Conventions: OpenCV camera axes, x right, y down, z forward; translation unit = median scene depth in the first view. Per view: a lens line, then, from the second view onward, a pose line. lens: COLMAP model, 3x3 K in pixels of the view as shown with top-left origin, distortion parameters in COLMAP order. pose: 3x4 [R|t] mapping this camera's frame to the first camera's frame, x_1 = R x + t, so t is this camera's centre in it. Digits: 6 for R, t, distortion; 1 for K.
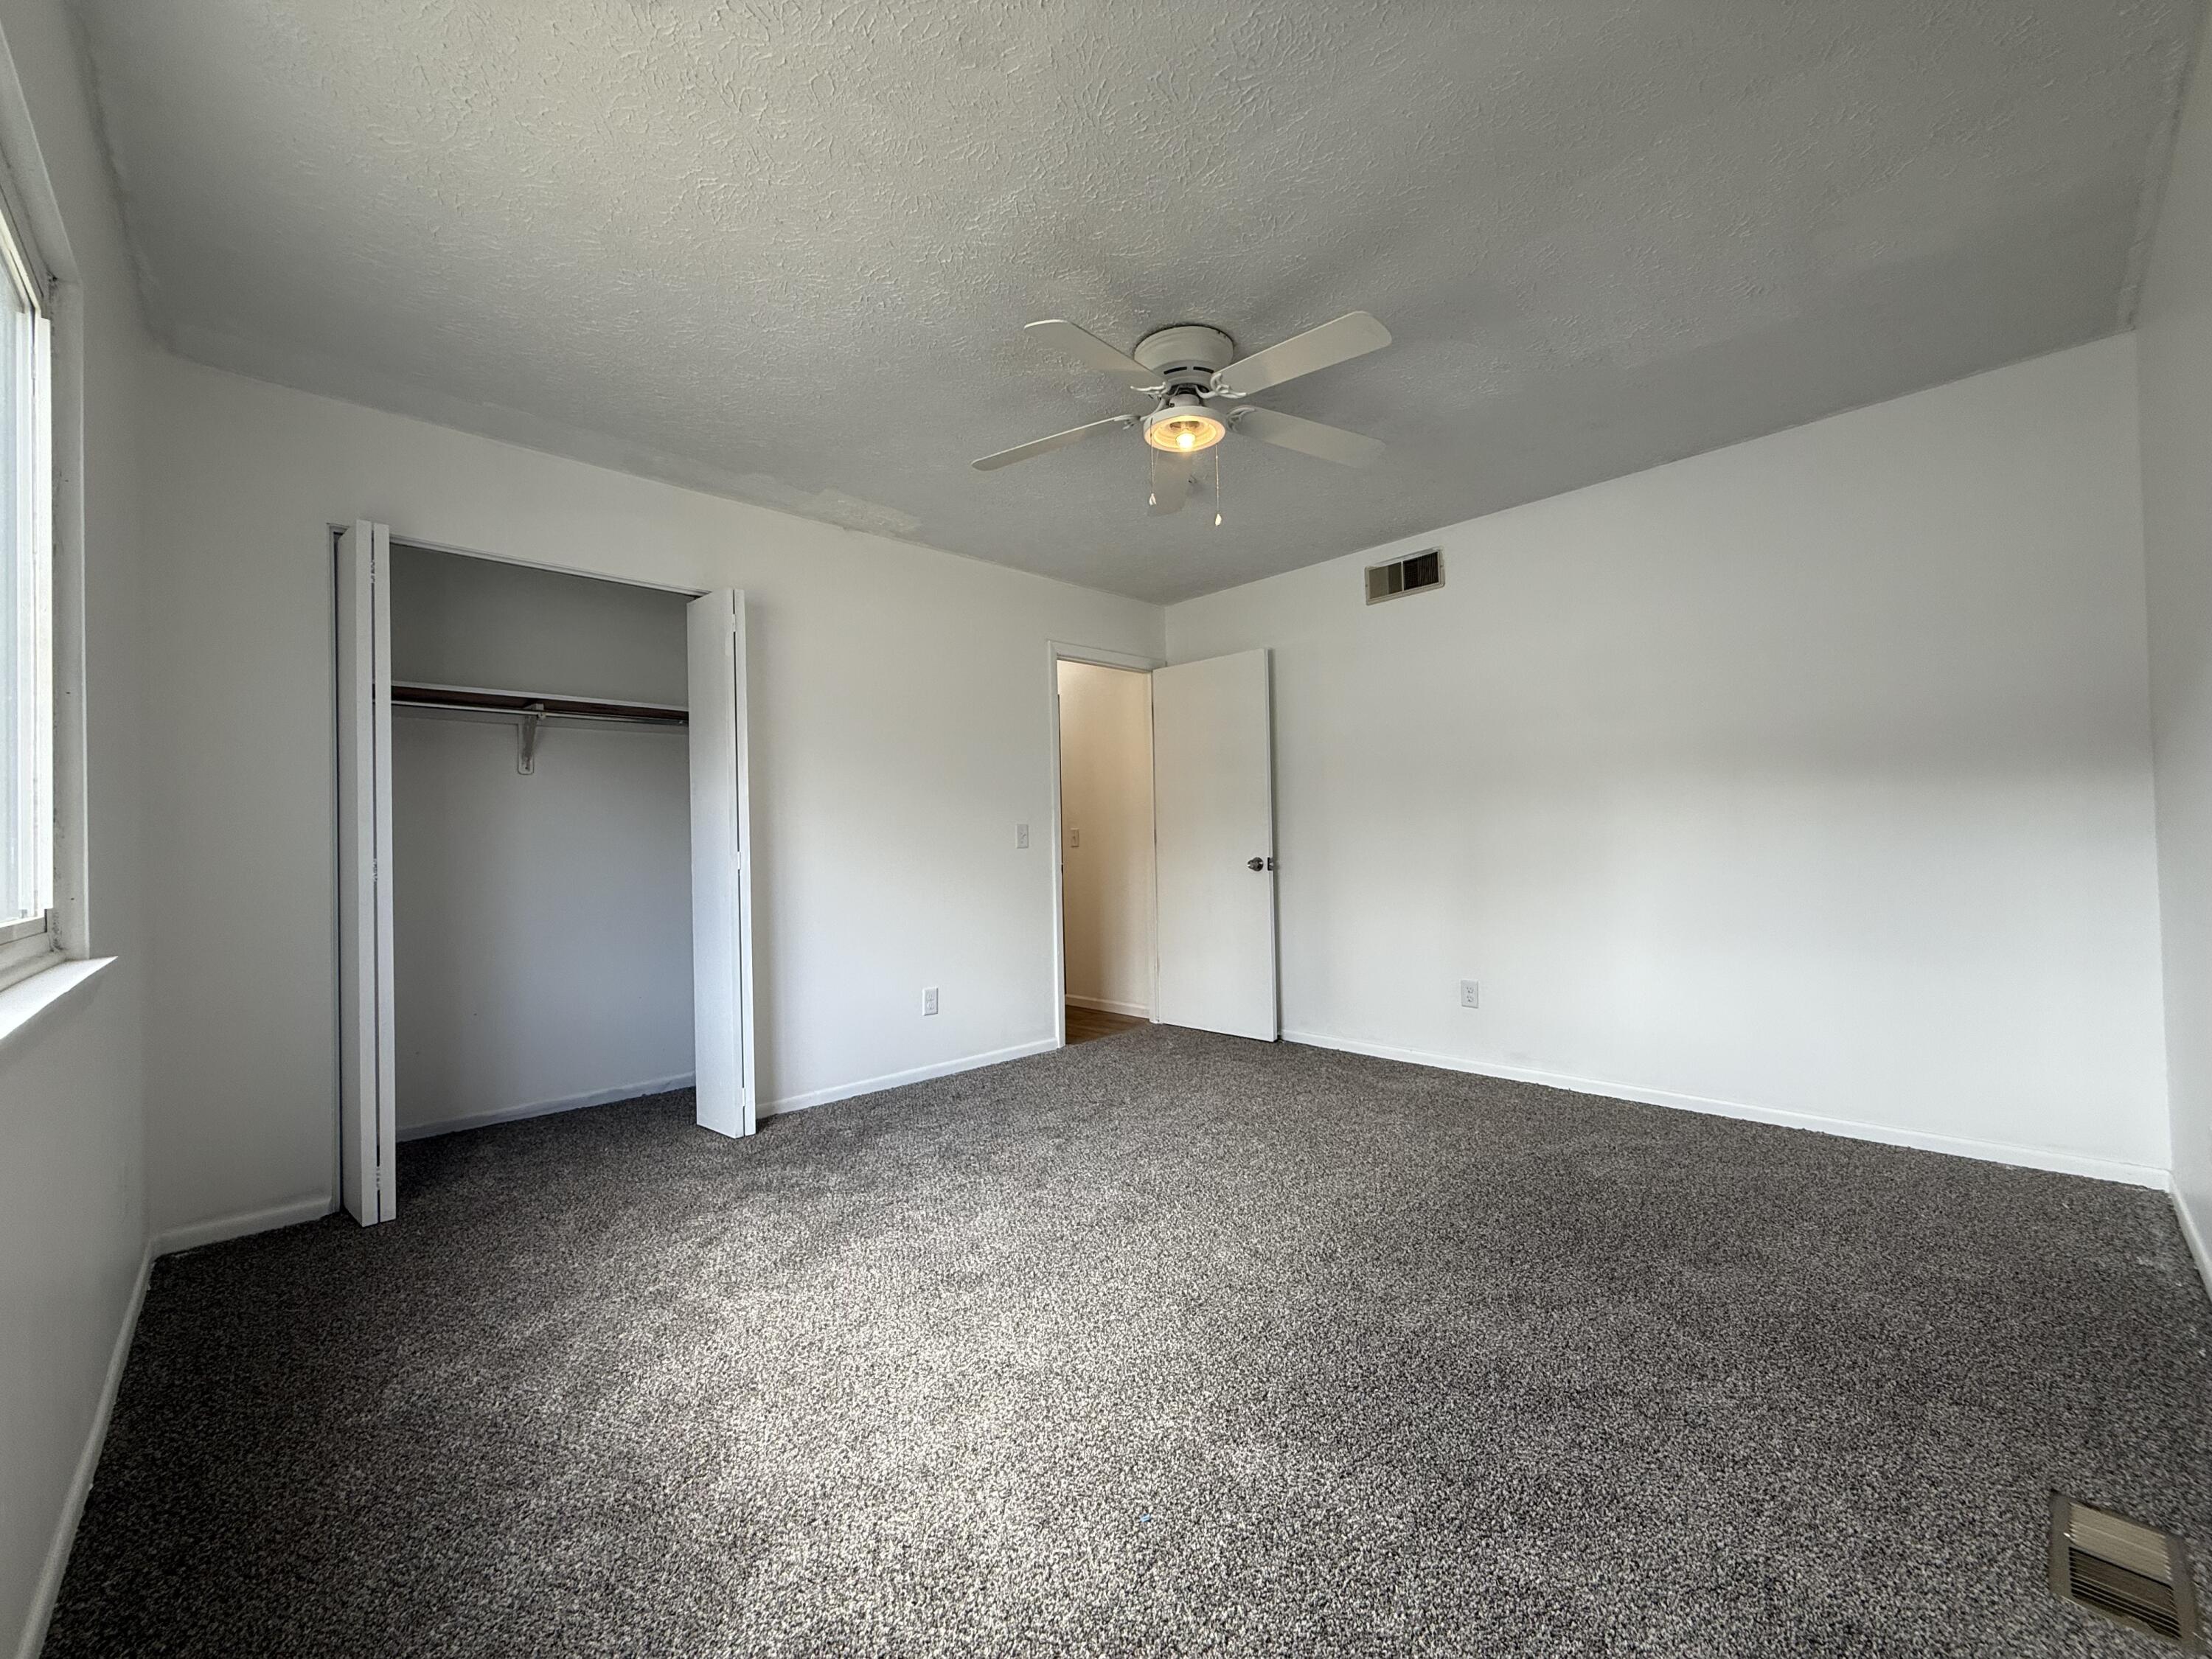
lens RADIAL K [[883.1, 0, 1095.3], [0, 883.1, 833.4], [0, 0, 1]] dist [0.000387, -0.000205]
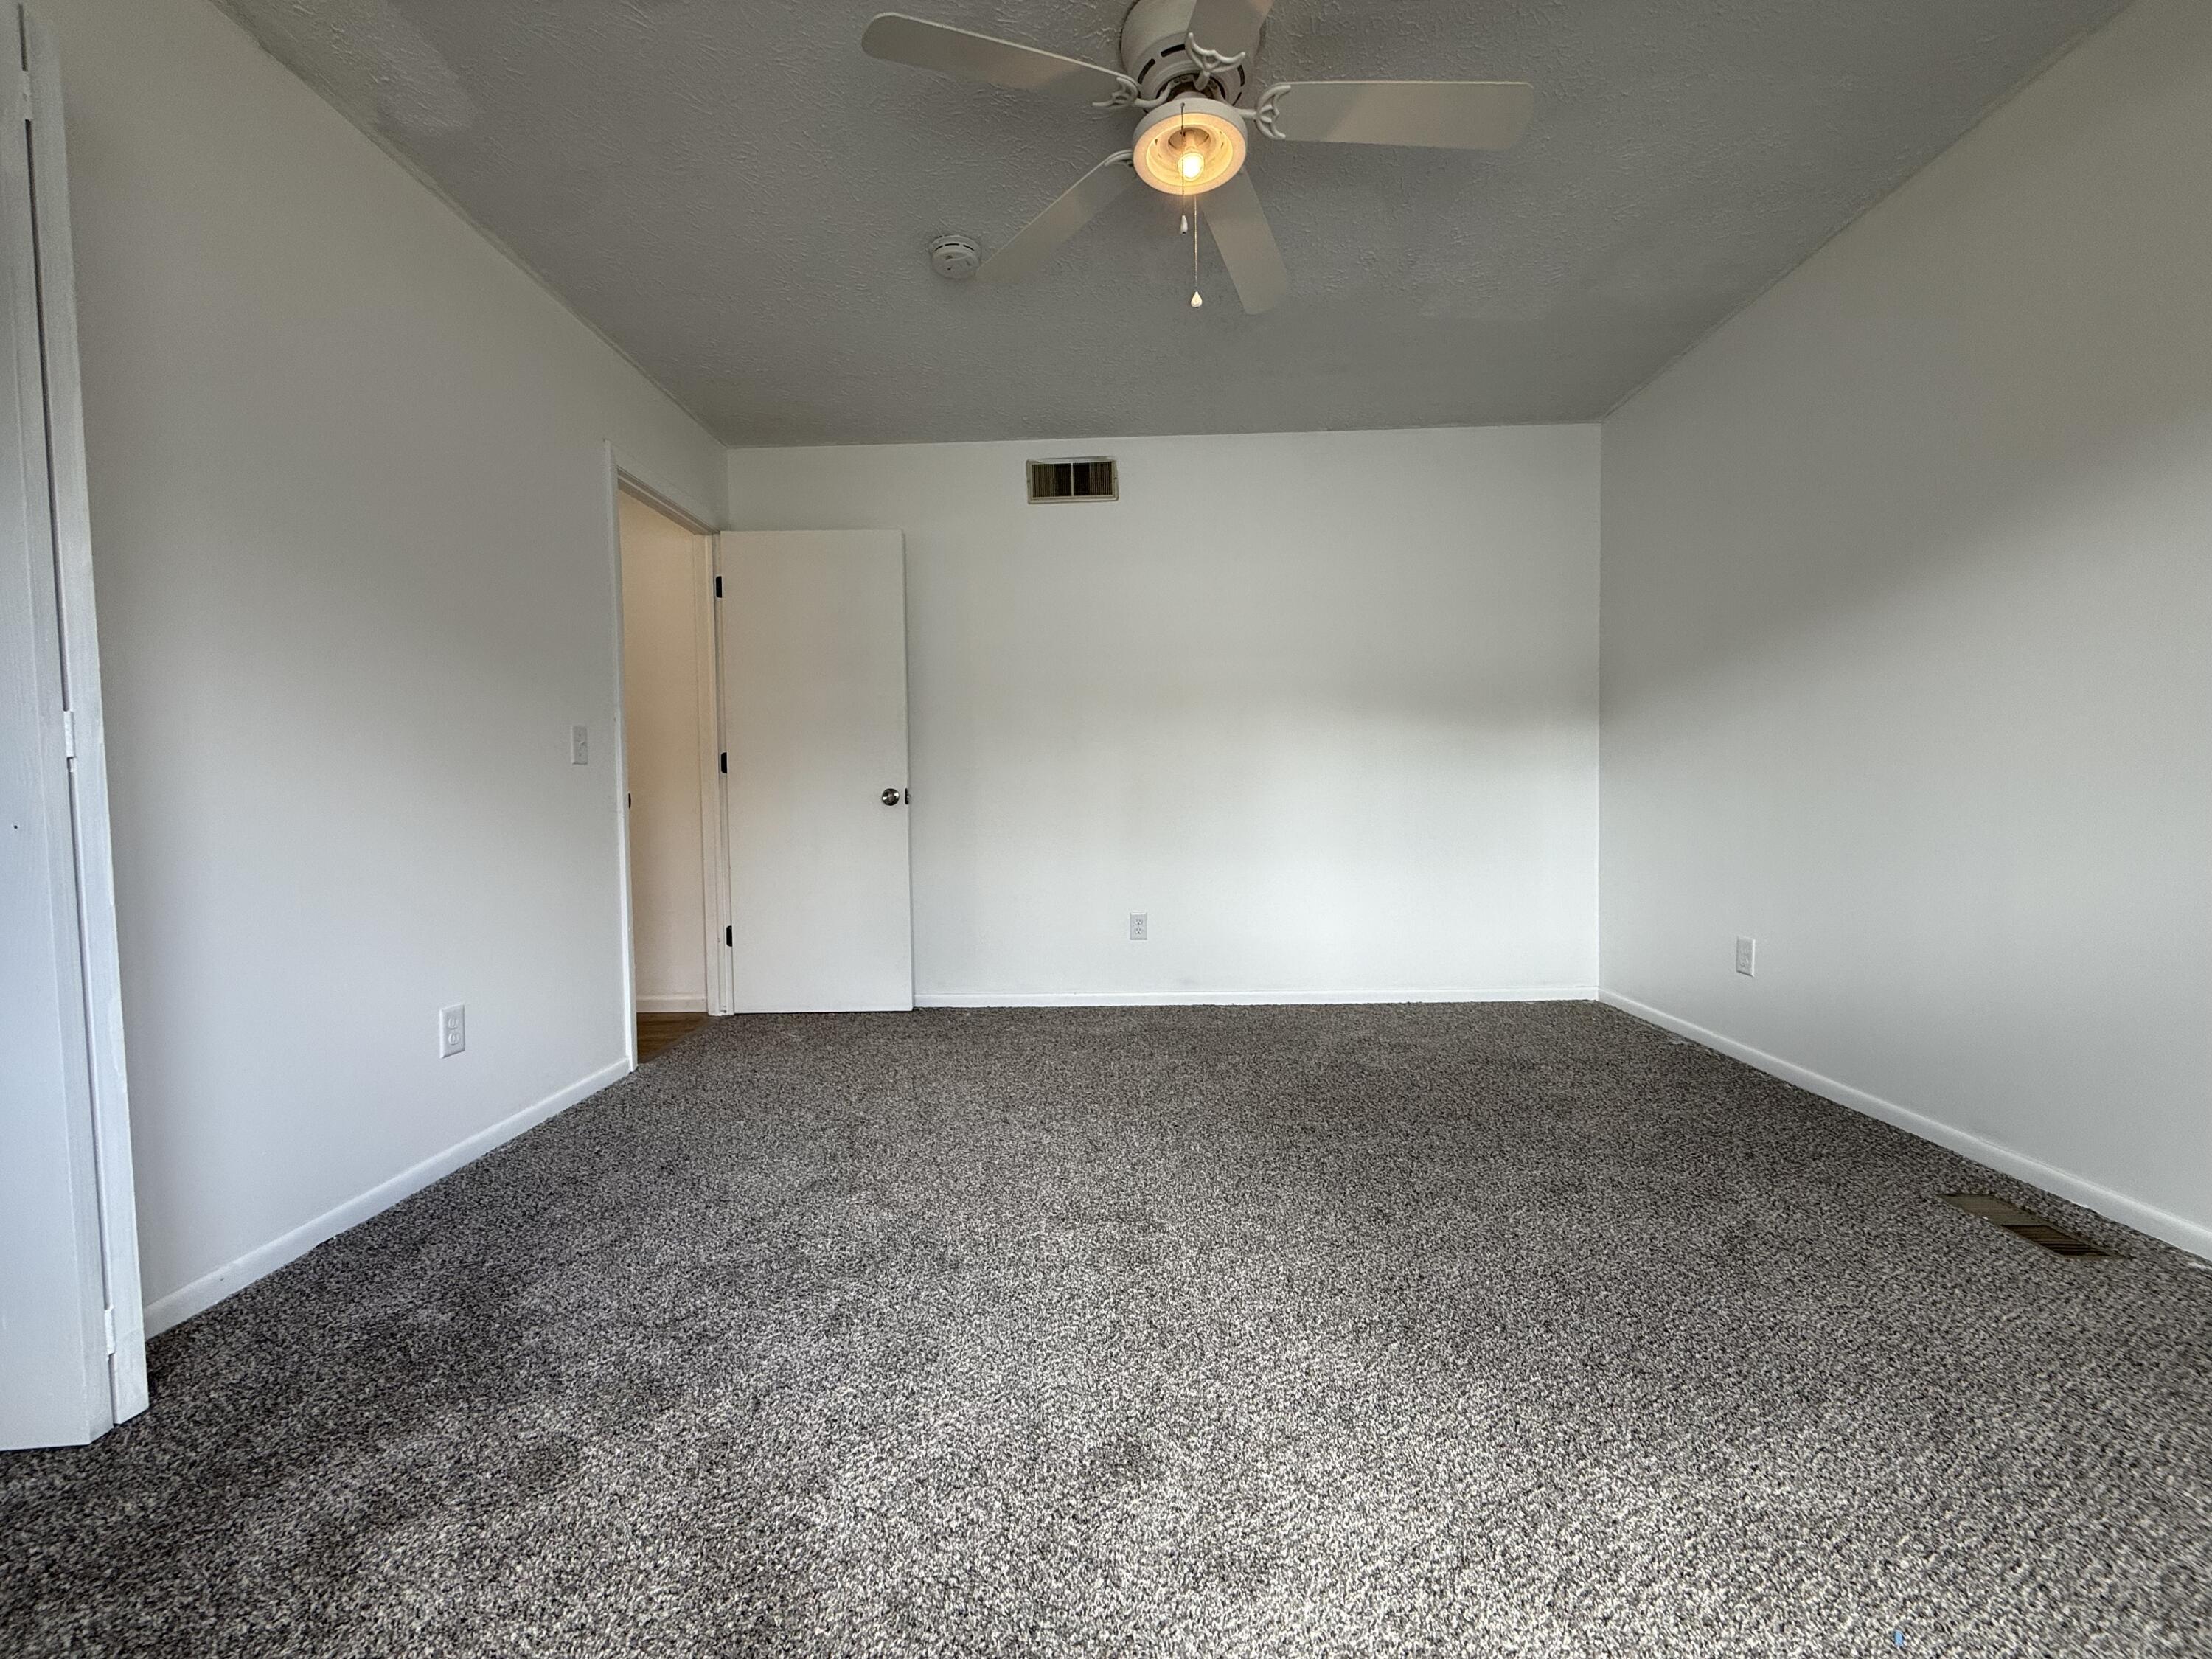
lens RADIAL K [[883.1, 0, 1099.8], [0, 883.1, 834.0], [0, 0, 1]] dist [0.000387, -0.000205]
pose [[0.708271, -0.016672, 0.705743, -0.337225], [-0.009329, 0.999413, 0.032972, 0.053481], [-0.705879, -0.029937, 0.707700, 0.384532]]
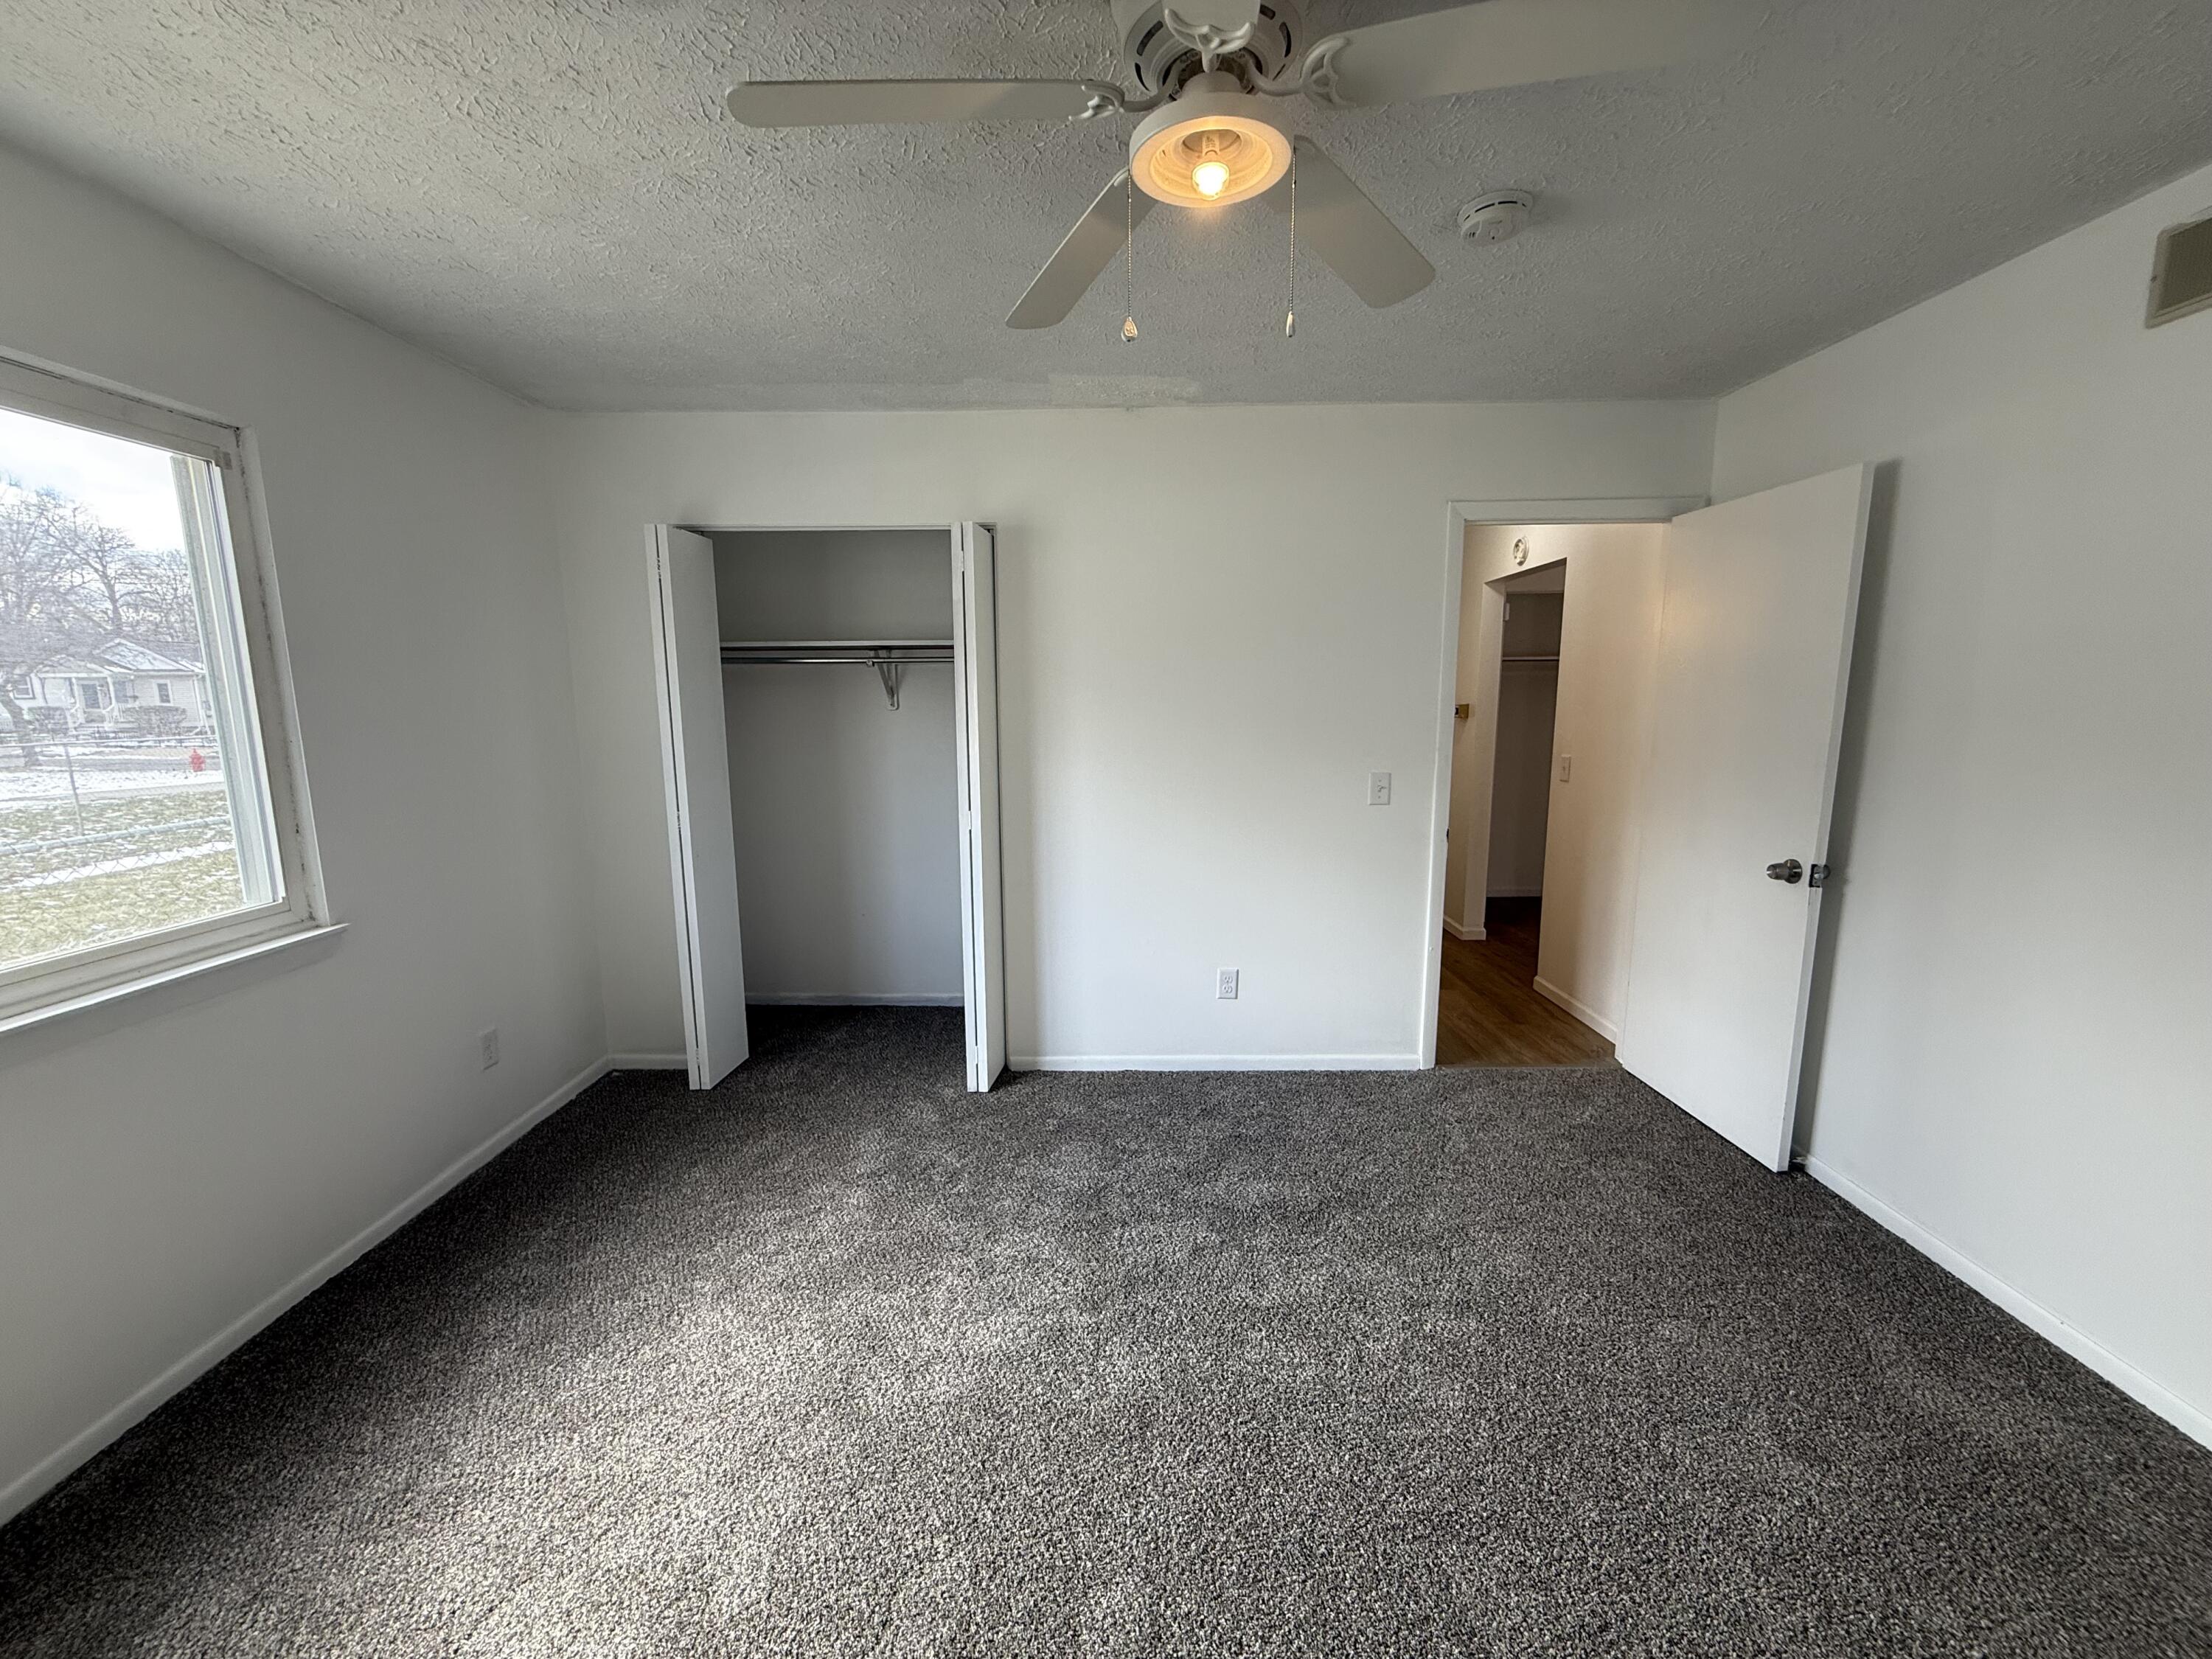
lens RADIAL K [[883.1, 0, 1097.5], [0, 883.1, 831.3], [0, 0, 1]] dist [0.000387, -0.000205]
pose [[0.718104, 0.125237, -0.684575, 0.329394], [0.000467, 0.983588, 0.180429, -0.121677], [0.695936, -0.129887, 0.706260, 0.397287]]
